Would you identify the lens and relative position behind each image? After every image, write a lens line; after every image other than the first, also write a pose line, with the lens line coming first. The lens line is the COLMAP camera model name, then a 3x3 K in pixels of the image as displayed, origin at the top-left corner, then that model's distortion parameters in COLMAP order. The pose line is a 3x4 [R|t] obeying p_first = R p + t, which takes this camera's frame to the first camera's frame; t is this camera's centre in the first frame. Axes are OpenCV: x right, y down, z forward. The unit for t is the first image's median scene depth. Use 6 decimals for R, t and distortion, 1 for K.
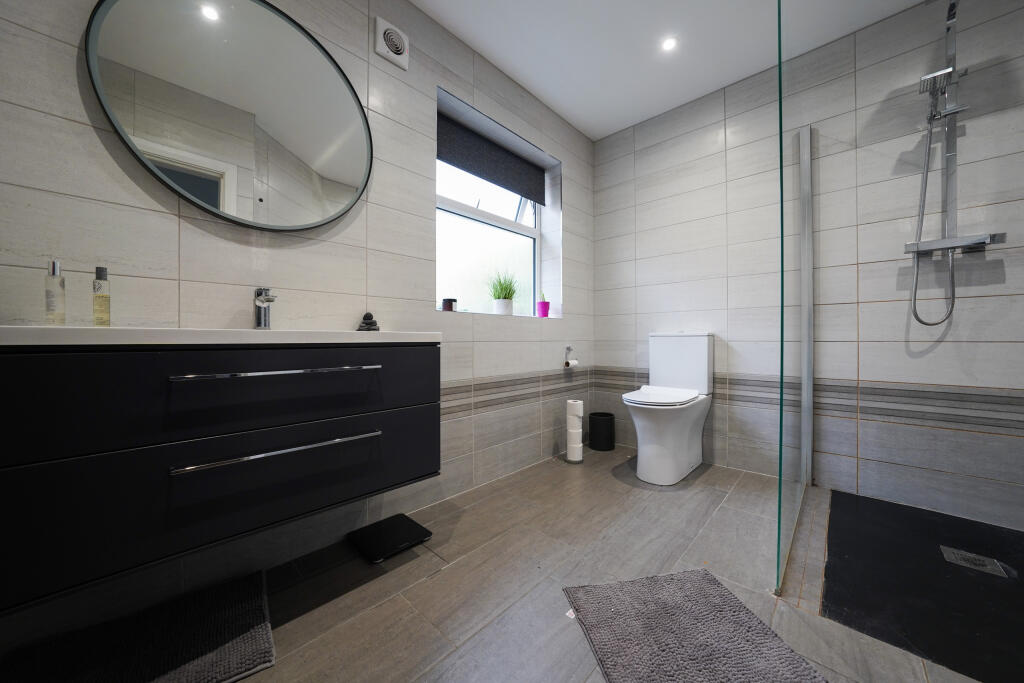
lens RADIAL K [[357.7, 0, 508.5], [0, 357.7, 339.1], [0, 0, 1]] dist [-0.031154, 0.007917]
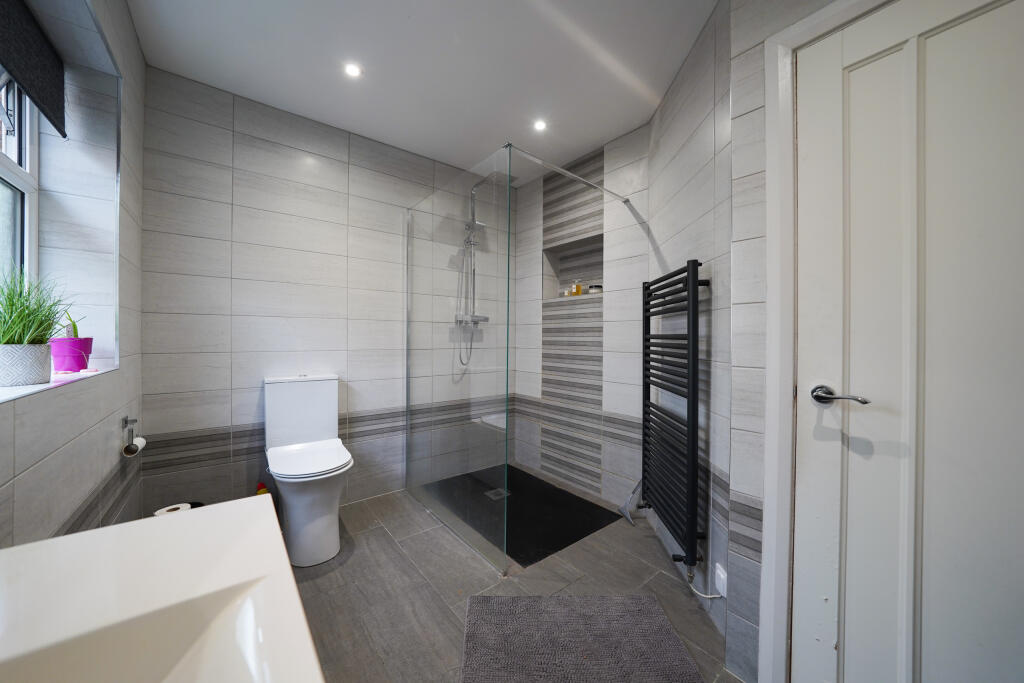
lens RADIAL K [[357.7, 0, 508.5], [0, 357.7, 339.1], [0, 0, 1]] dist [-0.031154, 0.007917]
pose [[0.136820, -0.000873, 0.990596, -0.390446], [-0.005690, 0.999982, 0.001667, -0.141820], [-0.990580, -0.005865, 0.136812, 0.462338]]
